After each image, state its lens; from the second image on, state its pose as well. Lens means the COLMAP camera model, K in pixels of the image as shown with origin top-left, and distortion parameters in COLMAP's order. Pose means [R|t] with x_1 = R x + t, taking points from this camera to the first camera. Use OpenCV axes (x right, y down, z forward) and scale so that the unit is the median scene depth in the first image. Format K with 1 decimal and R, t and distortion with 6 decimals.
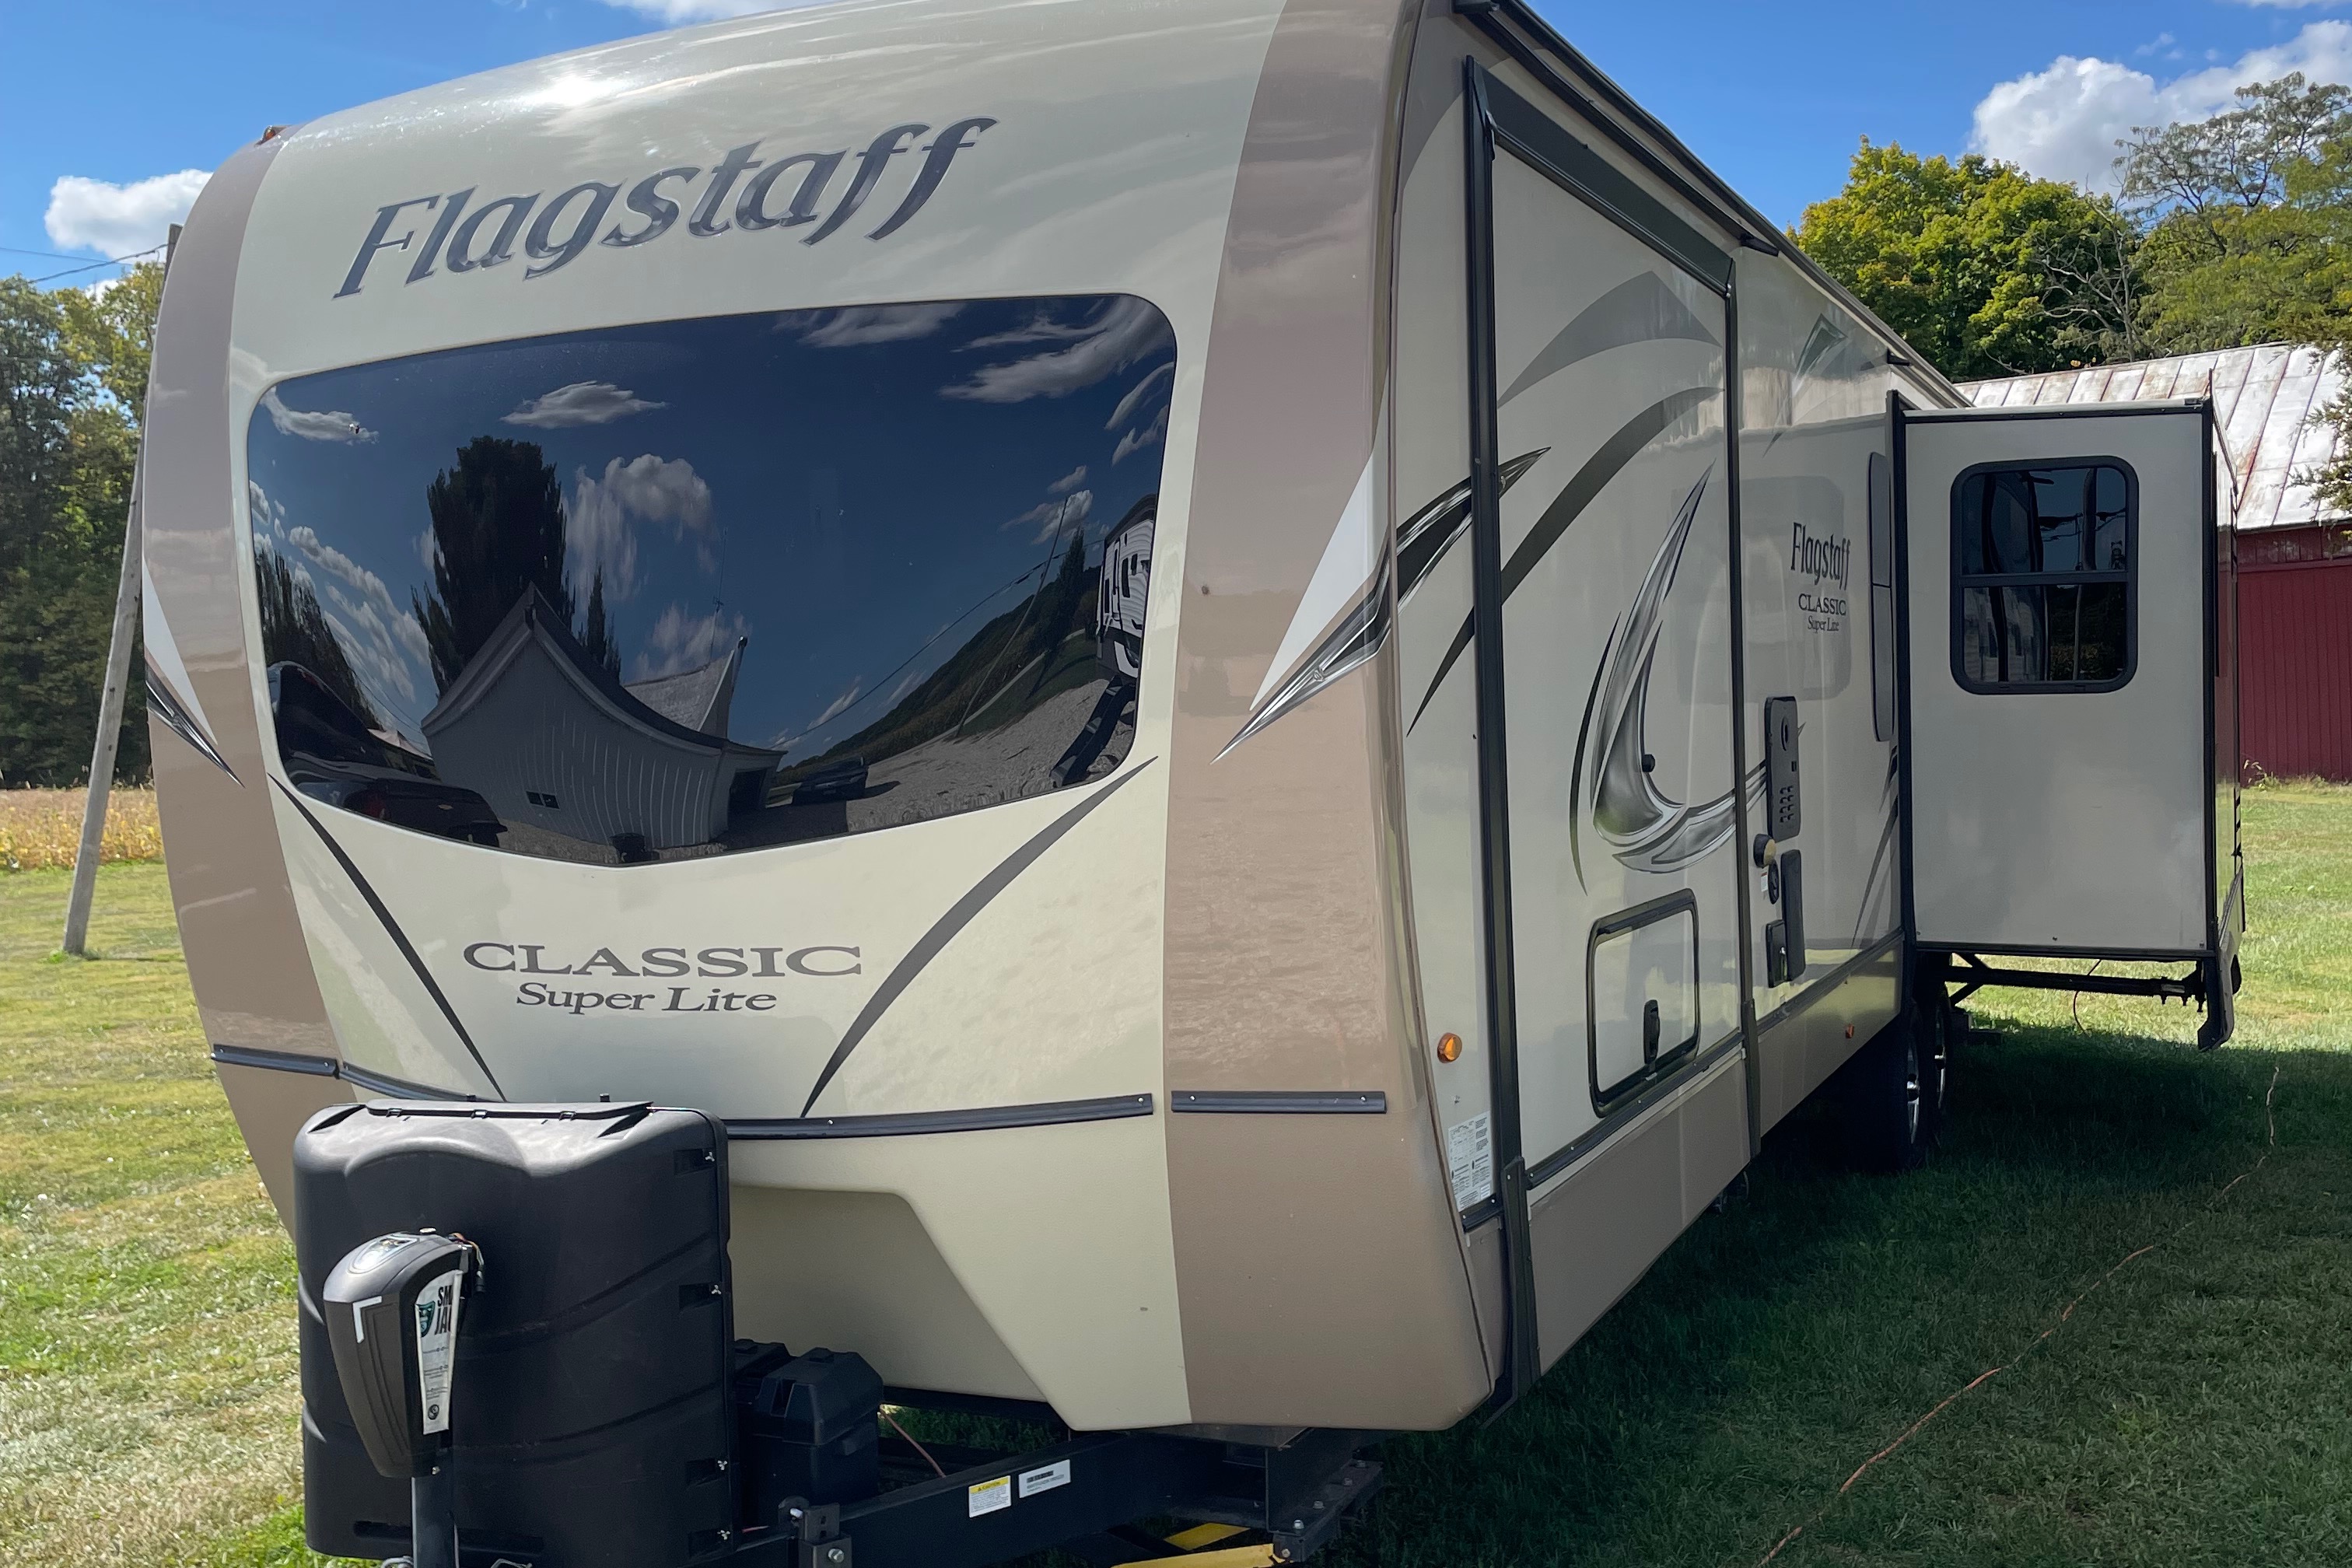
lens RADIAL K [[2404.8, 0, 1193.2], [0, 2404.8, 824.3], [0, 0, 1]] dist [0.063559, 0.000000]
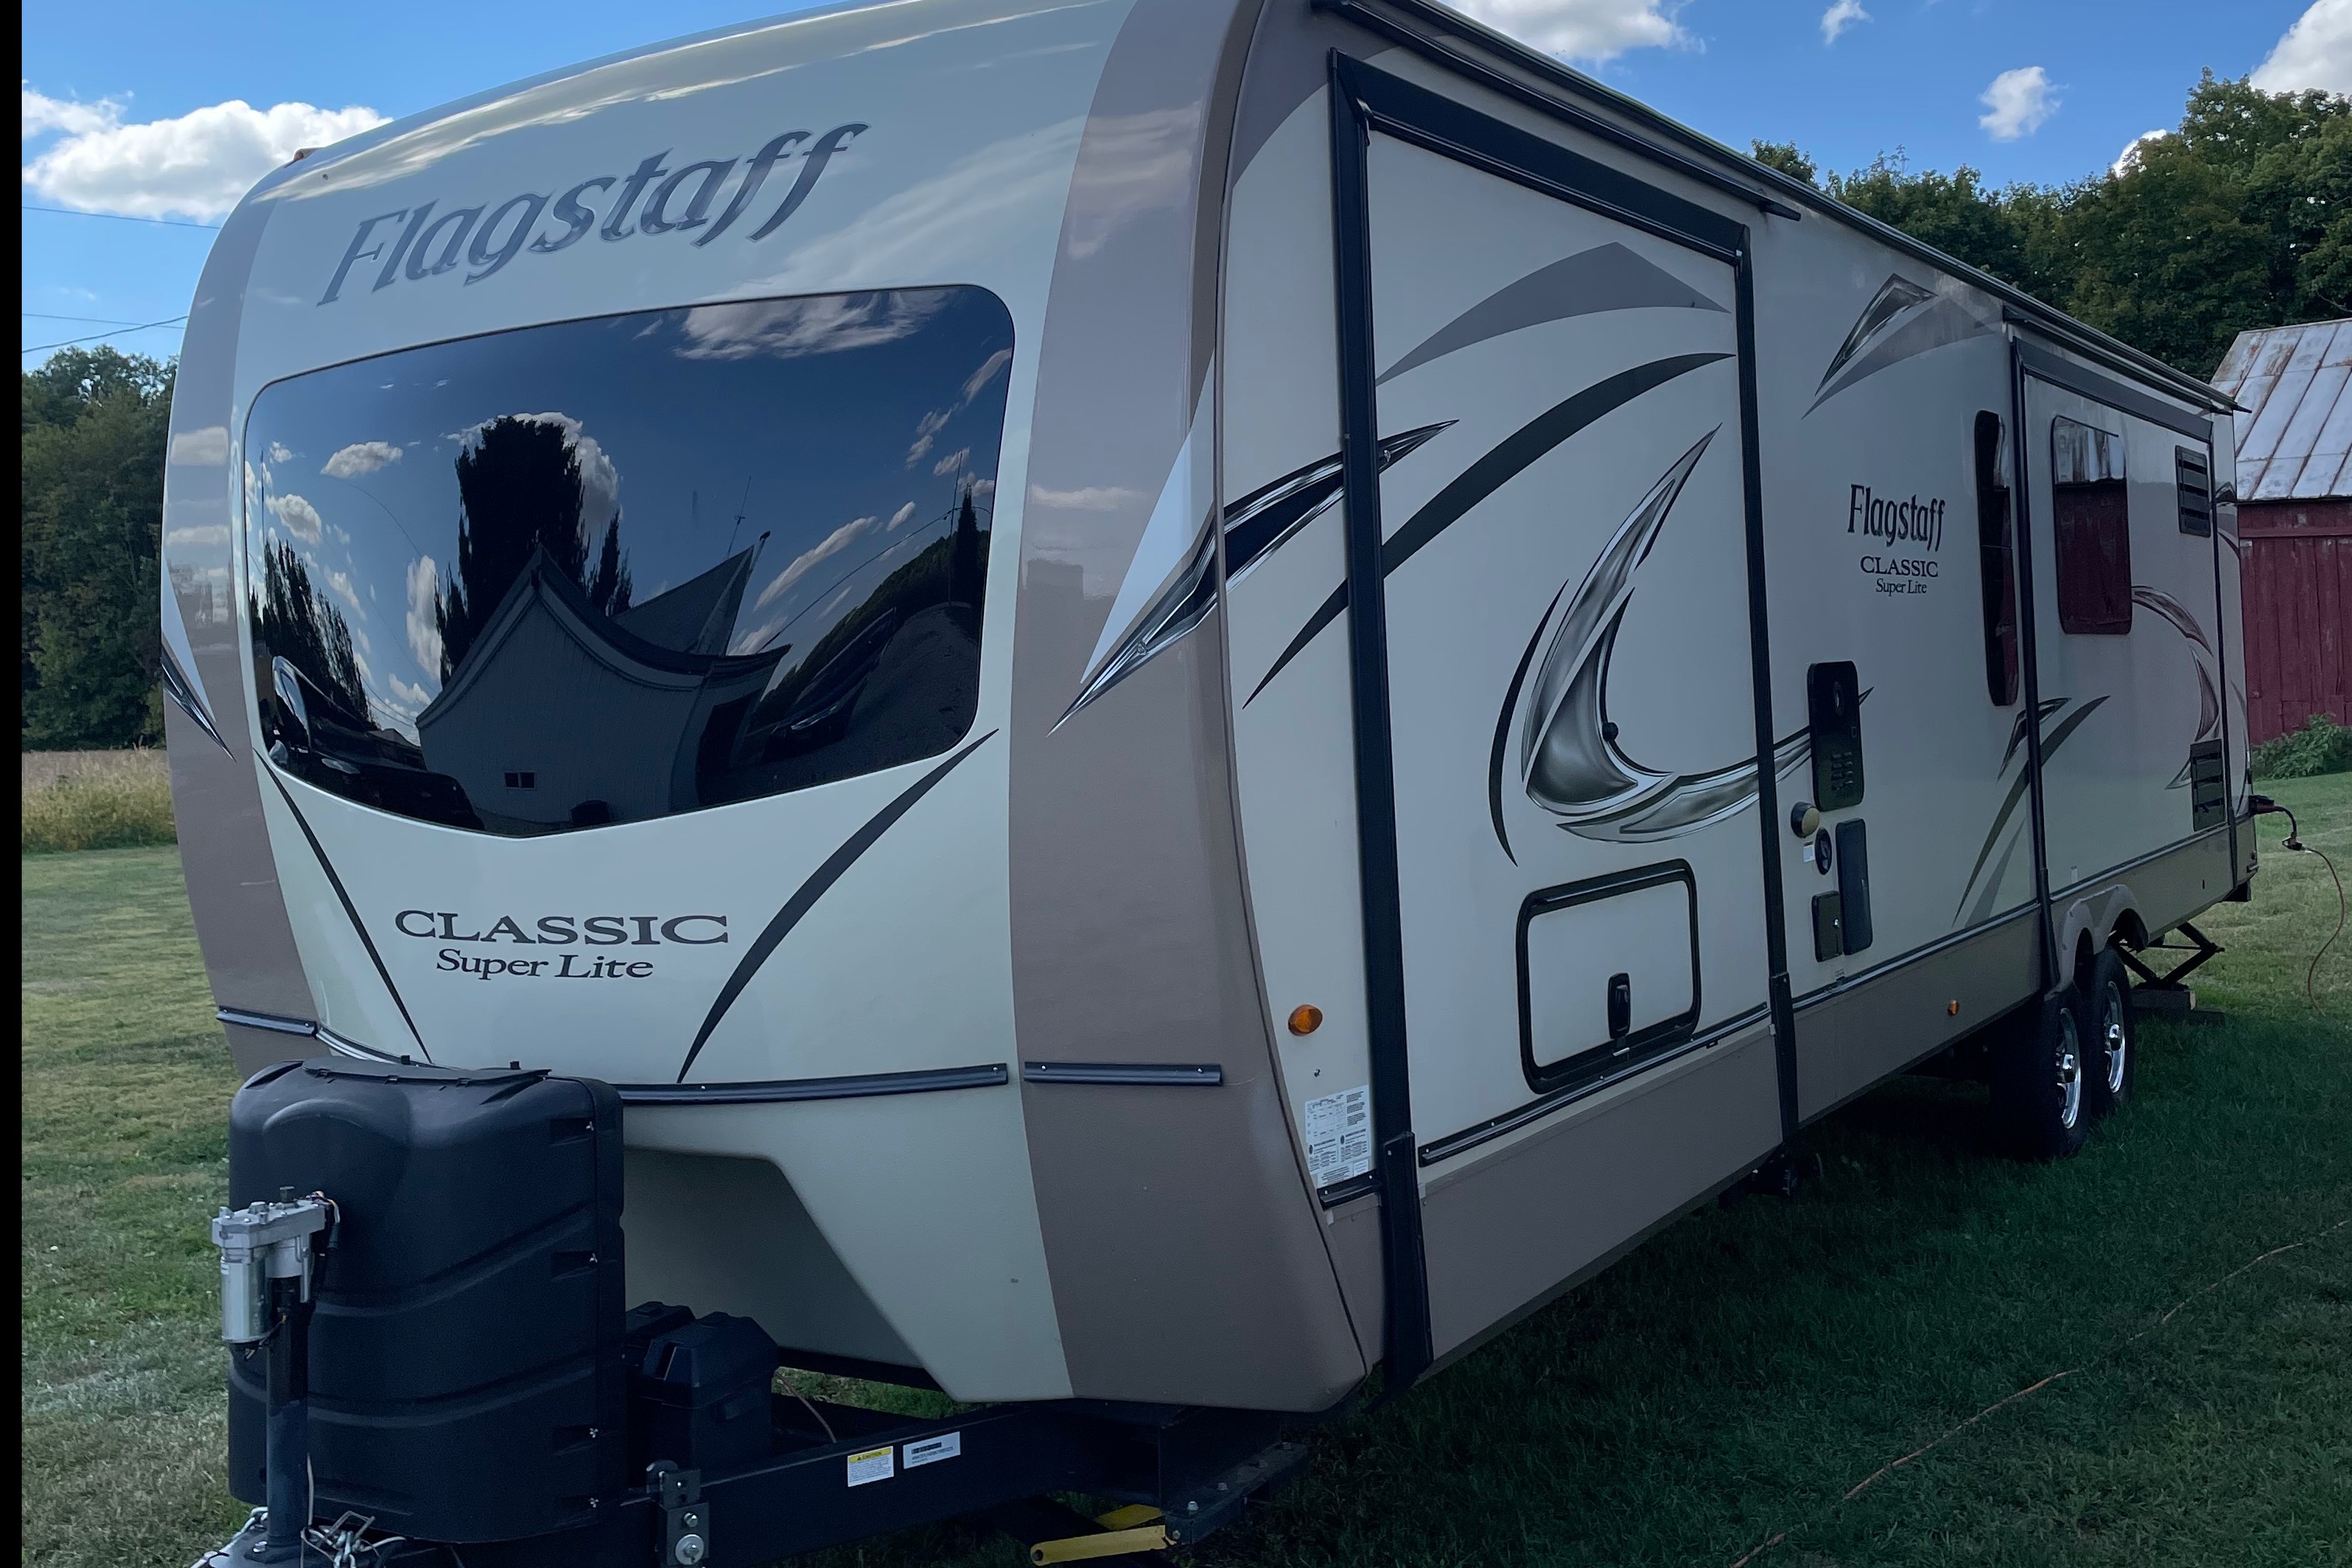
lens RADIAL K [[2404.8, 0, 1199.5], [0, 2404.8, 629.2], [0, 0, 1]] dist [0.063559, 0.000000]
pose [[0.991390, -0.008847, -0.130642, 0.182243], [0.000412, 0.997921, -0.064451, -0.004716], [0.130941, 0.063842, 0.989332, -0.003847]]
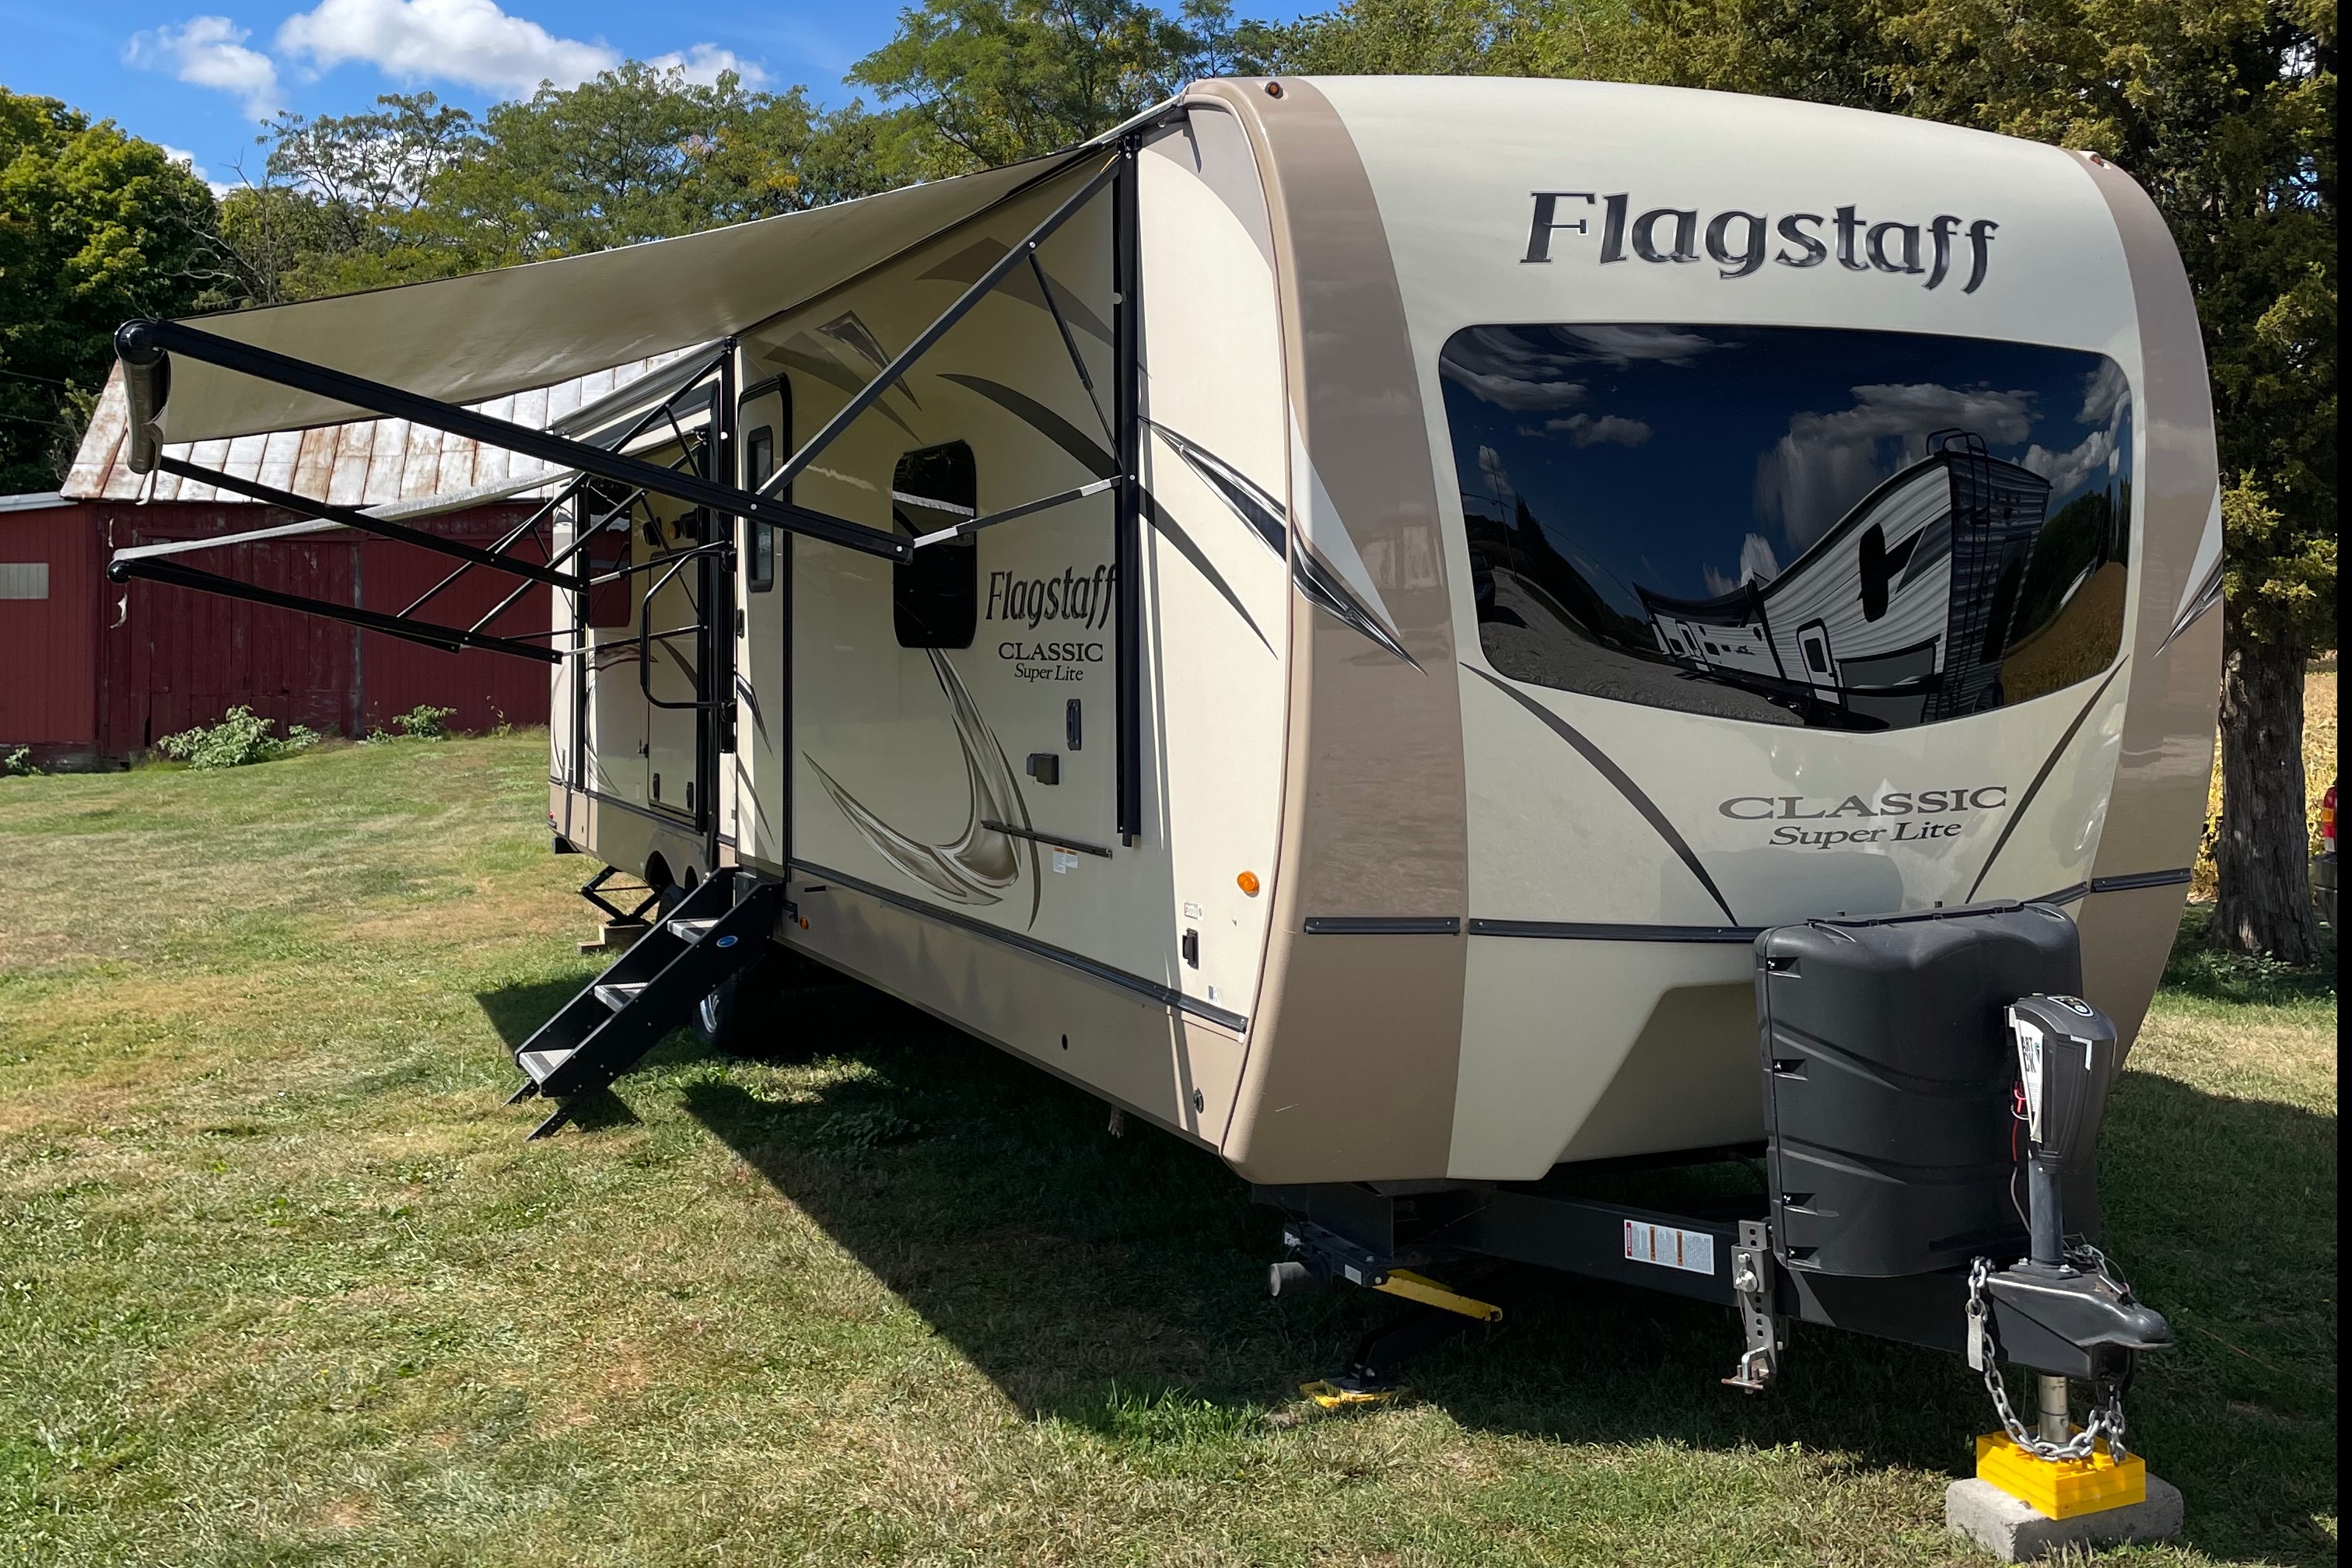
lens RADIAL K [[2404.8, 0, 1162.9], [0, 2404.8, 606.3], [0, 0, 1]] dist [0.063559, 0.000000]
pose [[0.671588, 0.031557, 0.740253, -1.405845], [0.023168, 0.997710, -0.063551, 0.022204], [-0.740563, 0.059831, 0.669318, 0.372264]]
